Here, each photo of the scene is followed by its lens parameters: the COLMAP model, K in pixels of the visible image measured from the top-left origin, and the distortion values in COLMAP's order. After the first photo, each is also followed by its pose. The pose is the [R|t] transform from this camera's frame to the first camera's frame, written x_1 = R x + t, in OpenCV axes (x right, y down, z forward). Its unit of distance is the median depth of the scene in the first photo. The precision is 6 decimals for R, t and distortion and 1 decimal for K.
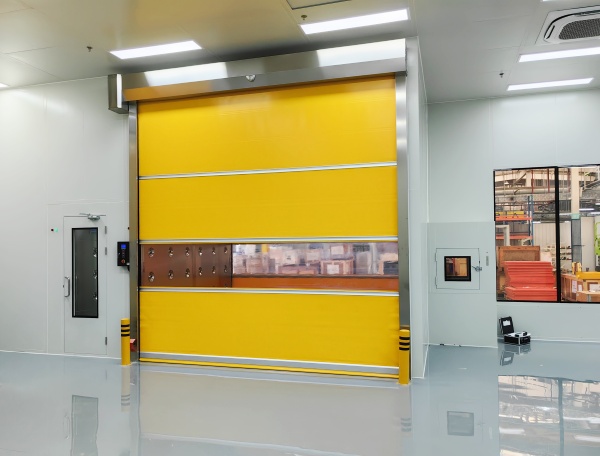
lens RADIAL K [[527.0, 0, 276.5], [0, 527.0, 240.1], [0, 0, 1]] dist [0.006778, 0.001319]
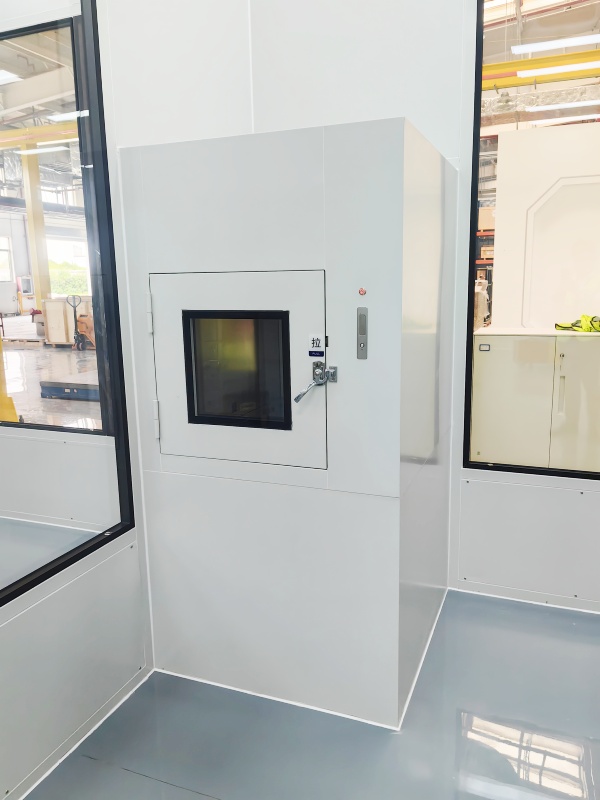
lens RADIAL K [[632.1, 0, 300.0], [0, 632.1, 400.0], [0, 0, 1]] dist [0.013048, 0.000269]
pose [[0.994469, 0.012902, -0.104239, 0.433559], [0.009481, 0.977349, 0.211421, 0.015035], [0.104605, -0.211240, 0.971821, 0.832962]]
